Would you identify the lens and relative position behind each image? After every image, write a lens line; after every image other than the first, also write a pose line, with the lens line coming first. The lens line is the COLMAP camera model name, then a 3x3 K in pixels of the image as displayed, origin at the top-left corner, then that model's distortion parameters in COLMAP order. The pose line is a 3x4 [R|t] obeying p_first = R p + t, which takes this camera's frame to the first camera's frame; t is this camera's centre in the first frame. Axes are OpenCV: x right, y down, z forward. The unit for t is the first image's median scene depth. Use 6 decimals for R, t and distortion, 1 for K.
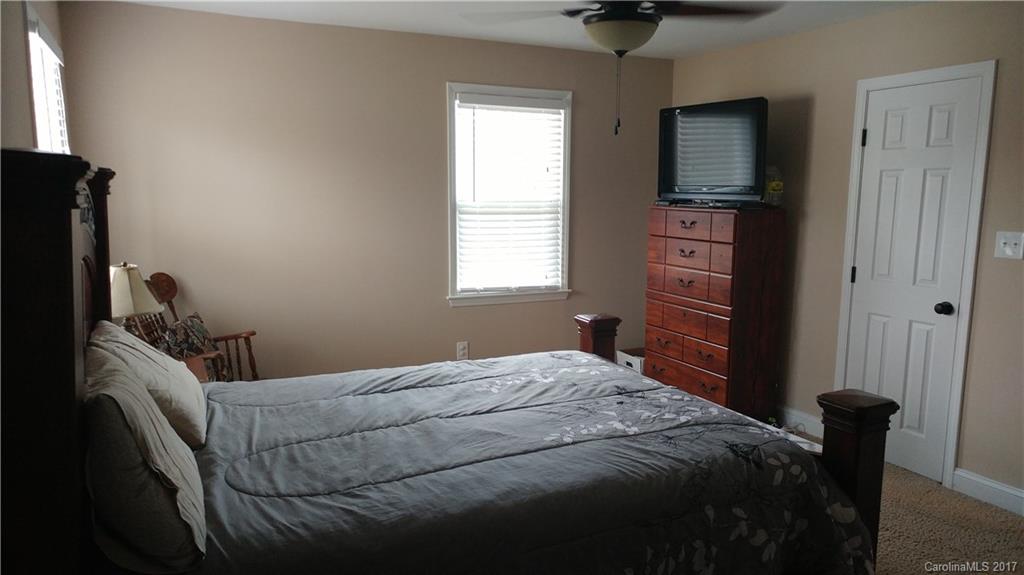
lens RADIAL K [[739.3, 0, 512.0], [0, 739.3, 287.5], [0, 0, 1]] dist [0.014757, 0.001970]
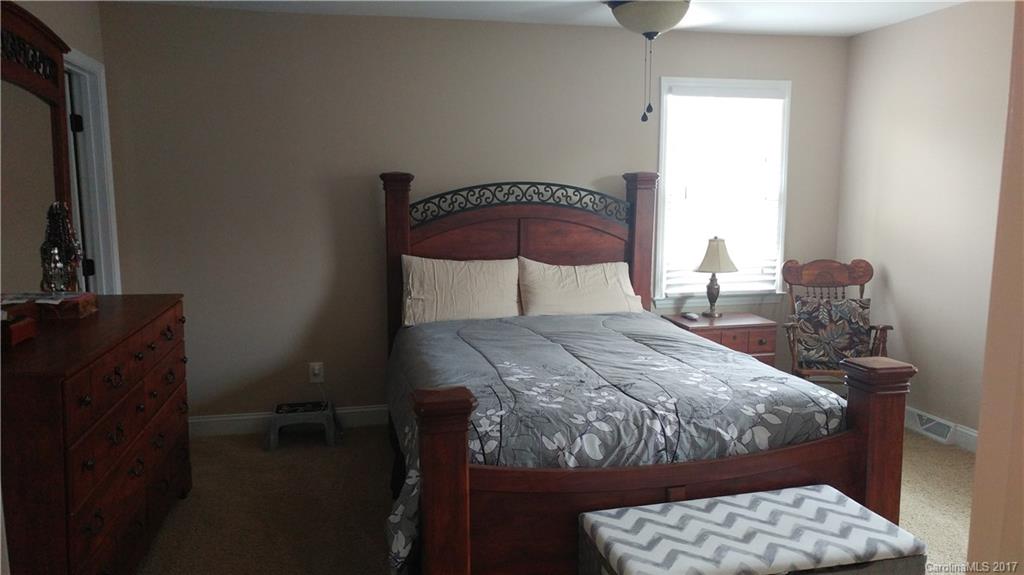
lens RADIAL K [[739.3, 0, 512.0], [0, 739.3, 287.5], [0, 0, 1]] dist [0.014757, 0.001970]
pose [[-0.228430, 0.120254, -0.966105, 1.139414], [-0.135775, 0.978709, 0.153926, -0.119555], [0.964046, 0.166334, -0.207239, 1.069984]]
